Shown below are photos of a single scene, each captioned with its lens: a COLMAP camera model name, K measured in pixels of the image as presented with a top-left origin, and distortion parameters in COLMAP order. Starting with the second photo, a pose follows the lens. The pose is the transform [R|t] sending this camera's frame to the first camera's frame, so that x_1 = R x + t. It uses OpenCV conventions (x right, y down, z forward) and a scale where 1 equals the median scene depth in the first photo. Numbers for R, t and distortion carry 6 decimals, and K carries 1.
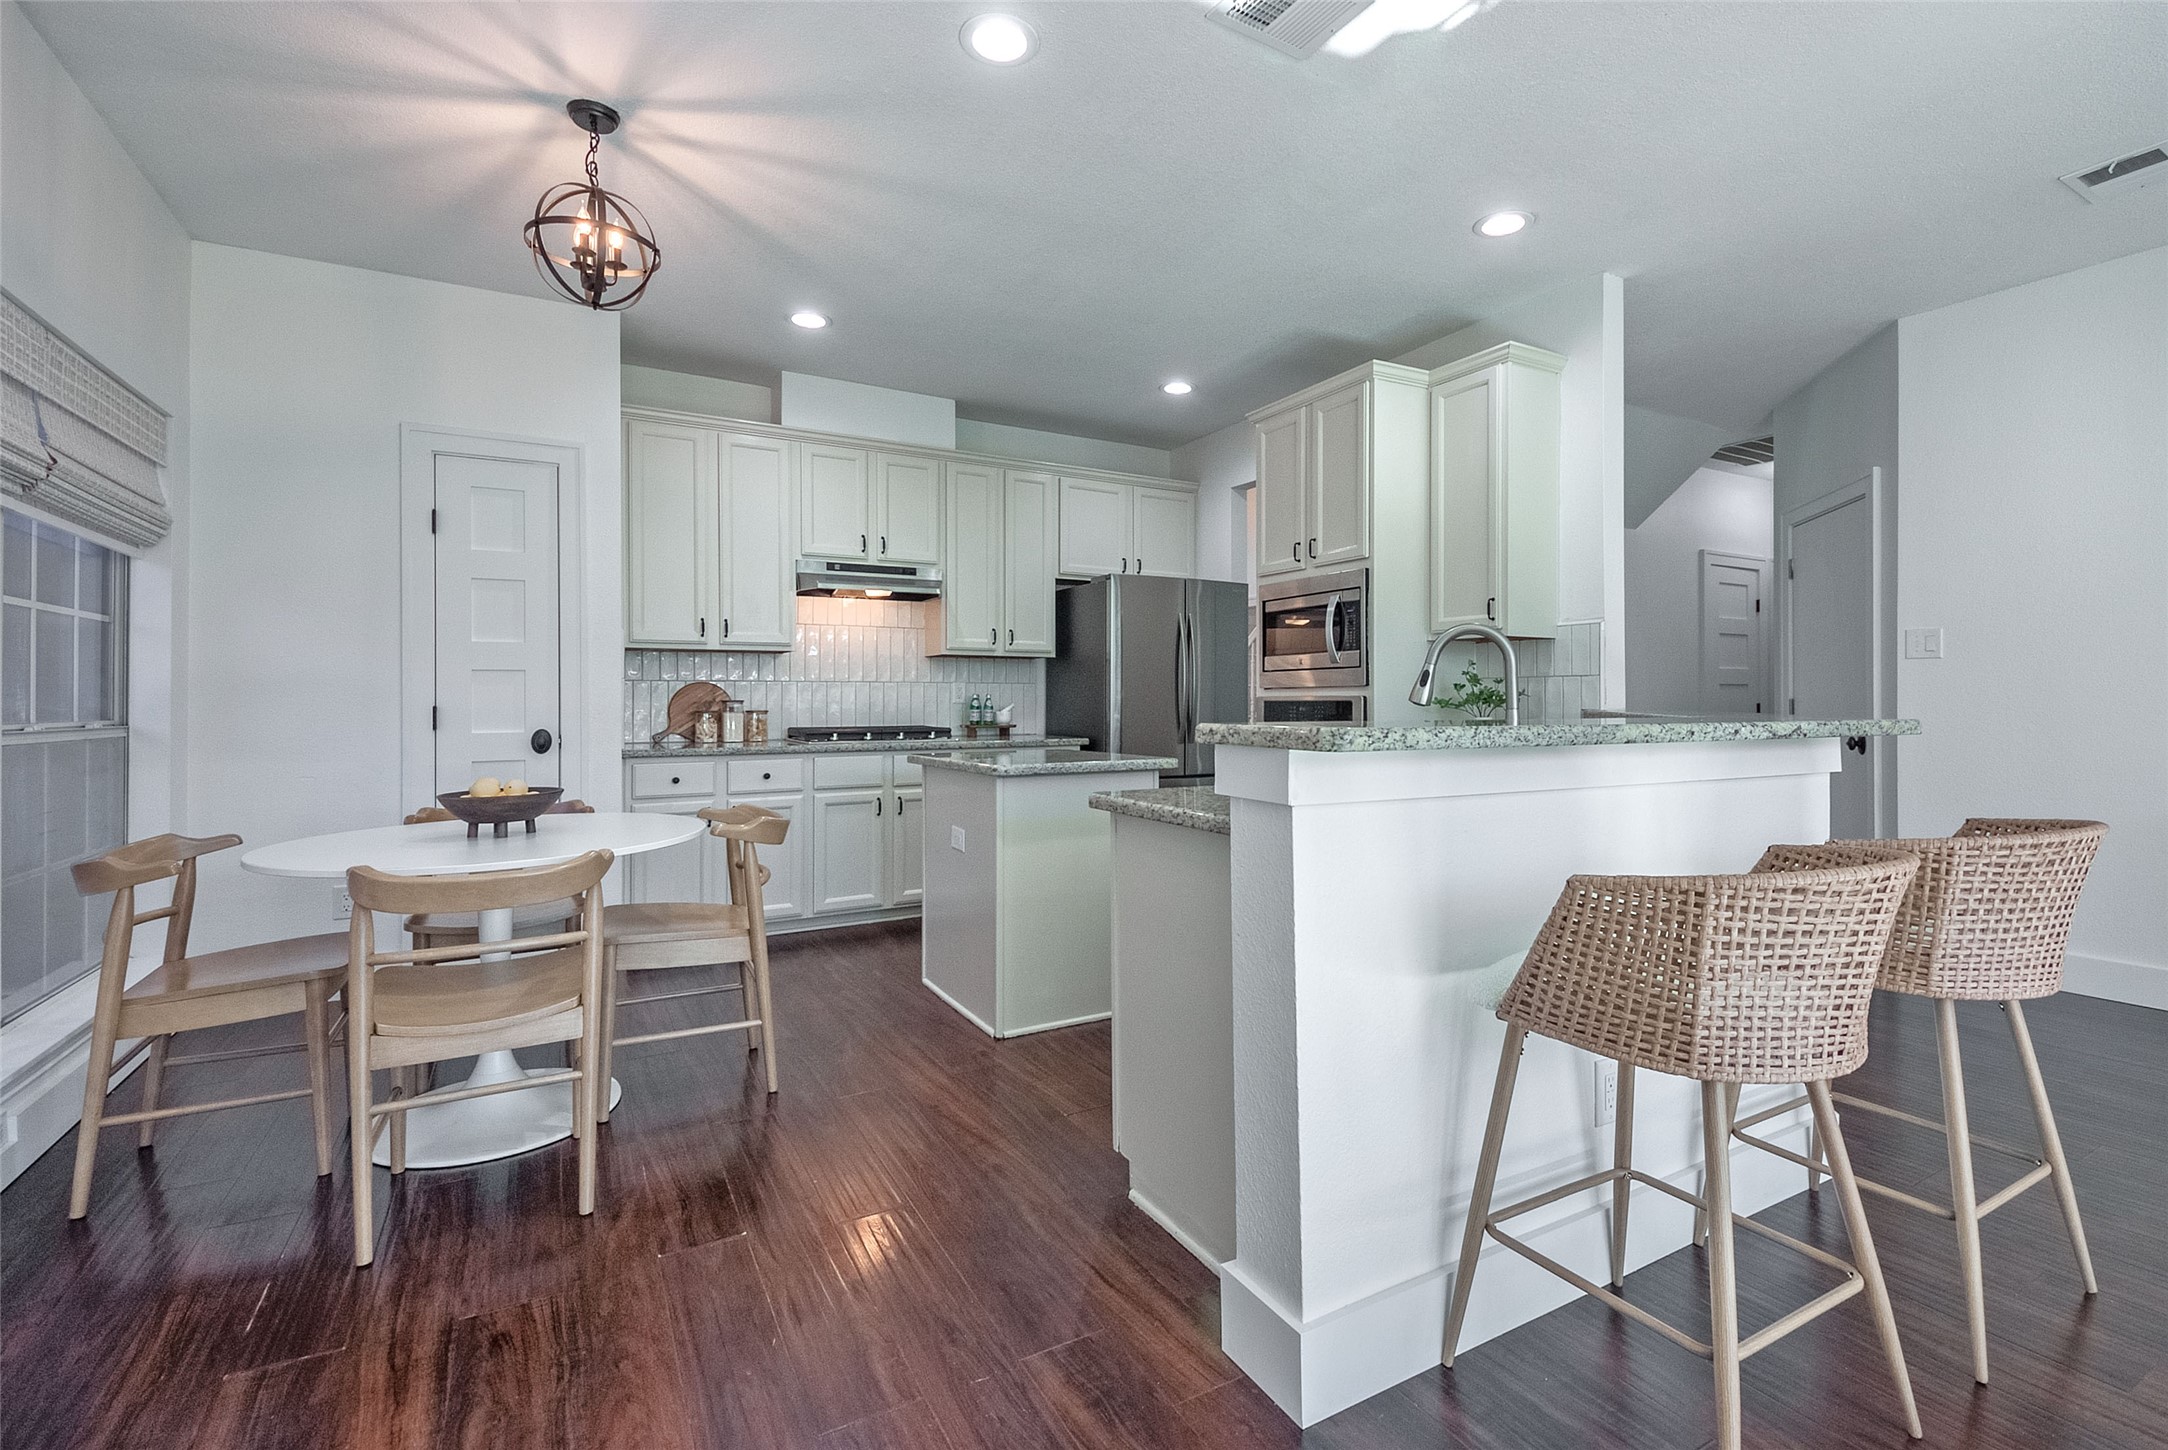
lens RADIAL K [[1011.1, 0, 1090.3], [0, 1011.1, 702.7], [0, 0, 1]] dist [-0.000355, -0.000505]
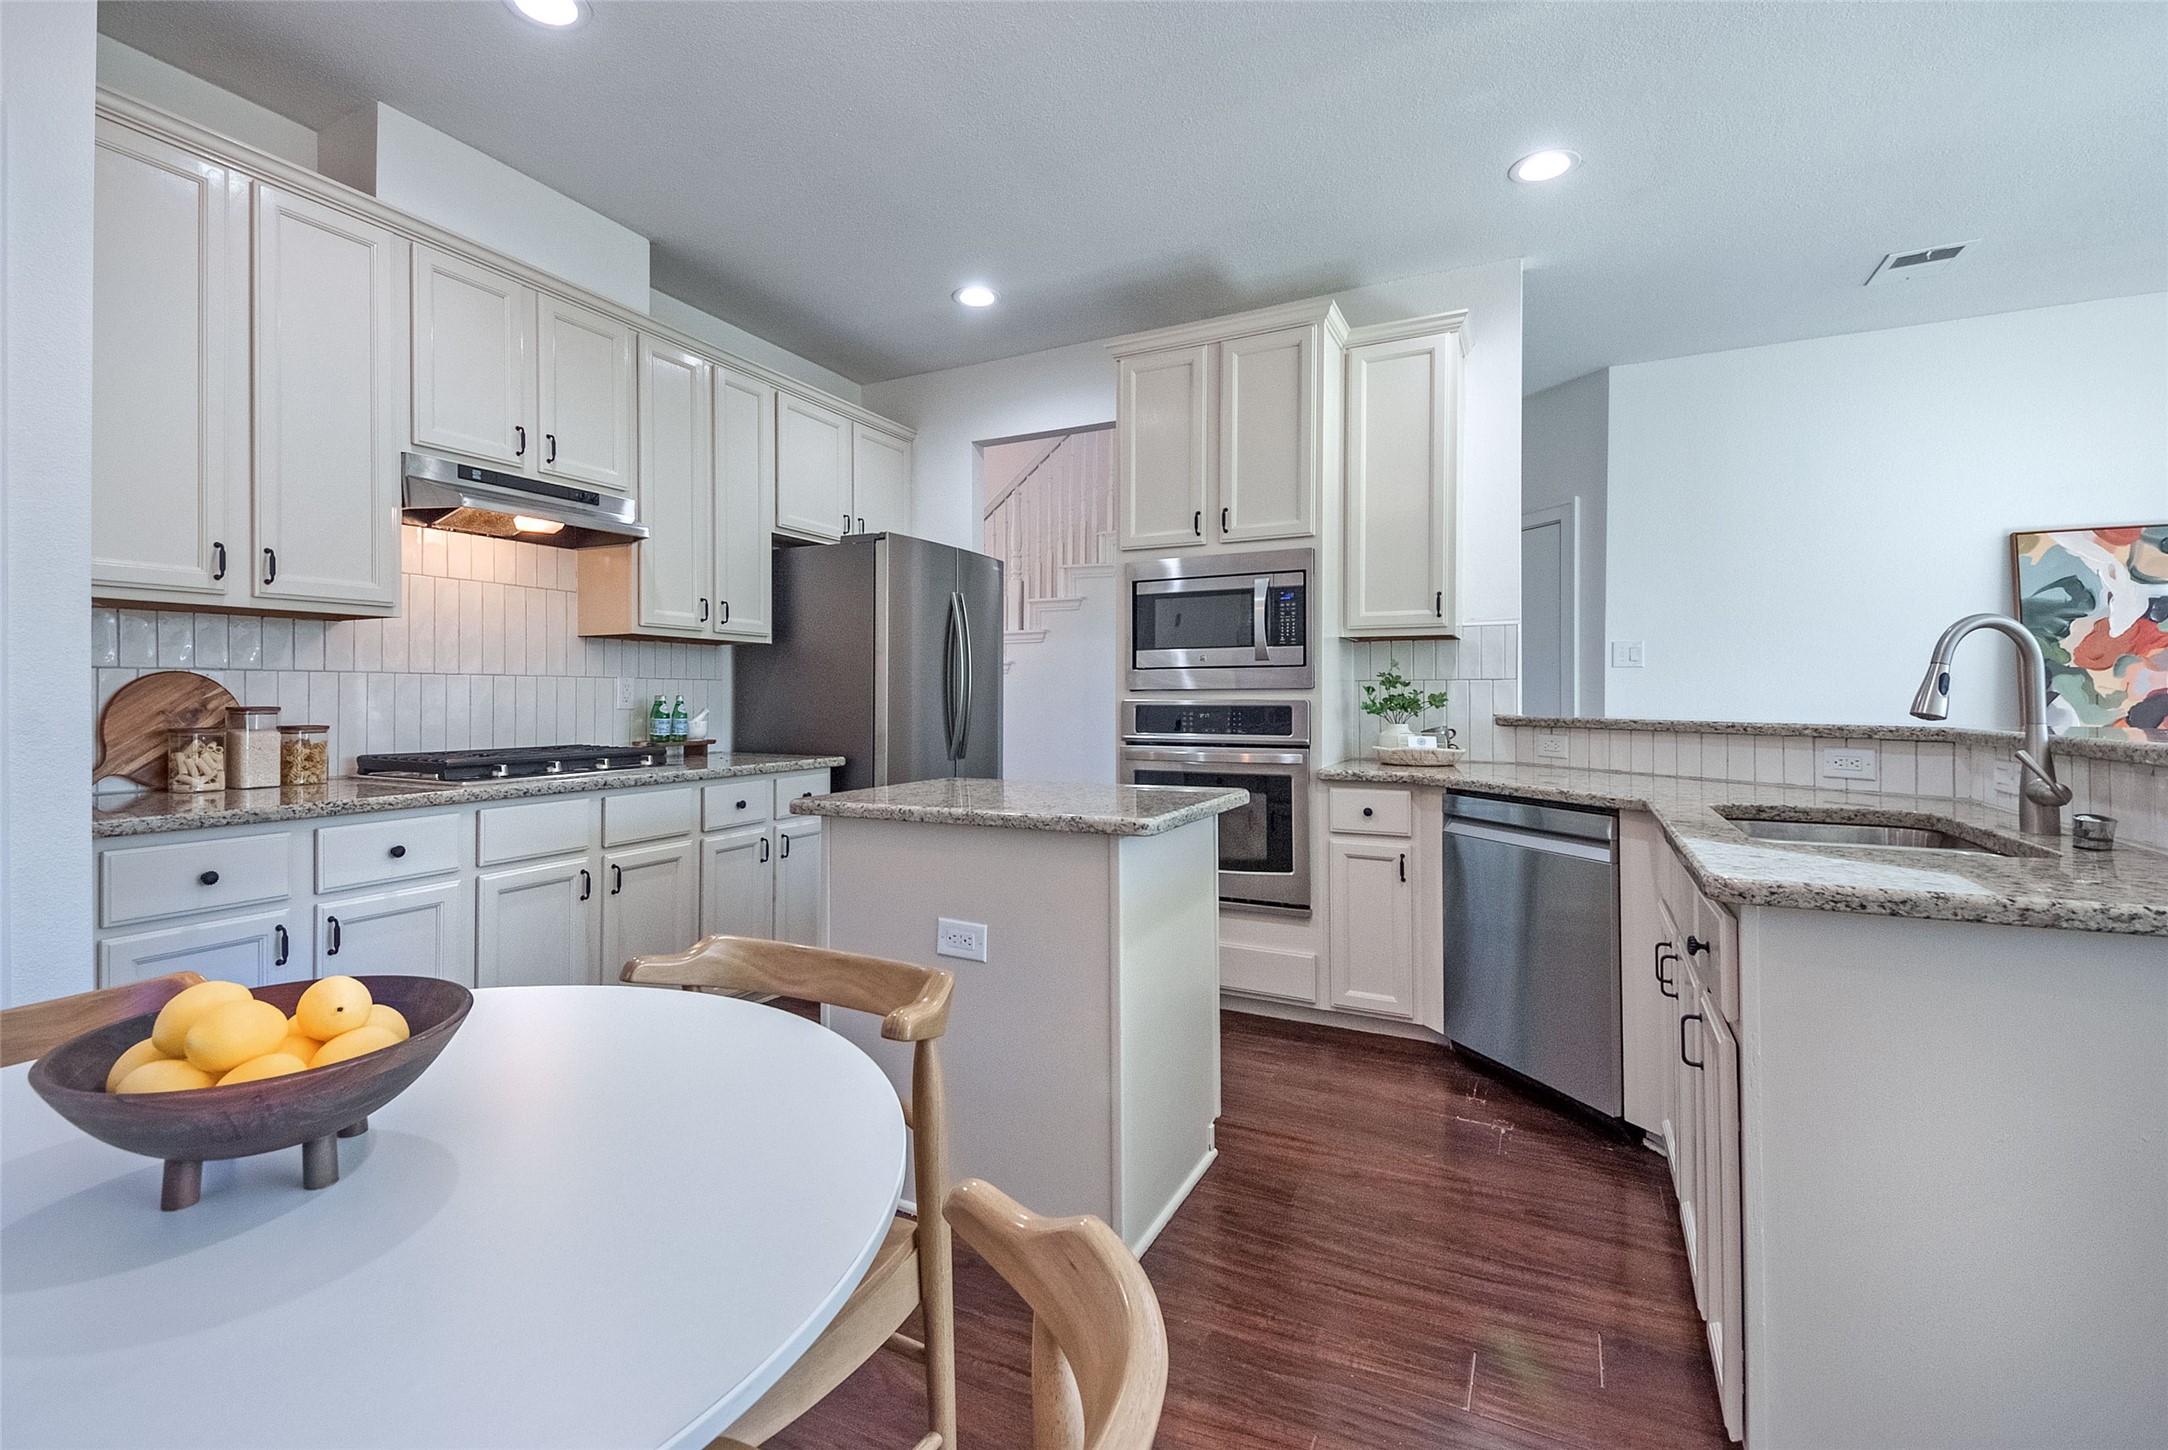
lens RADIAL K [[1011.1, 0, 1090.3], [0, 1011.1, 702.7], [0, 0, 1]] dist [-0.000355, -0.000505]
pose [[0.831326, -0.001303, 0.555784, -0.286328], [0.000464, 0.999999, 0.001650, -0.005159], [-0.555785, -0.001114, 0.831325, 0.332502]]
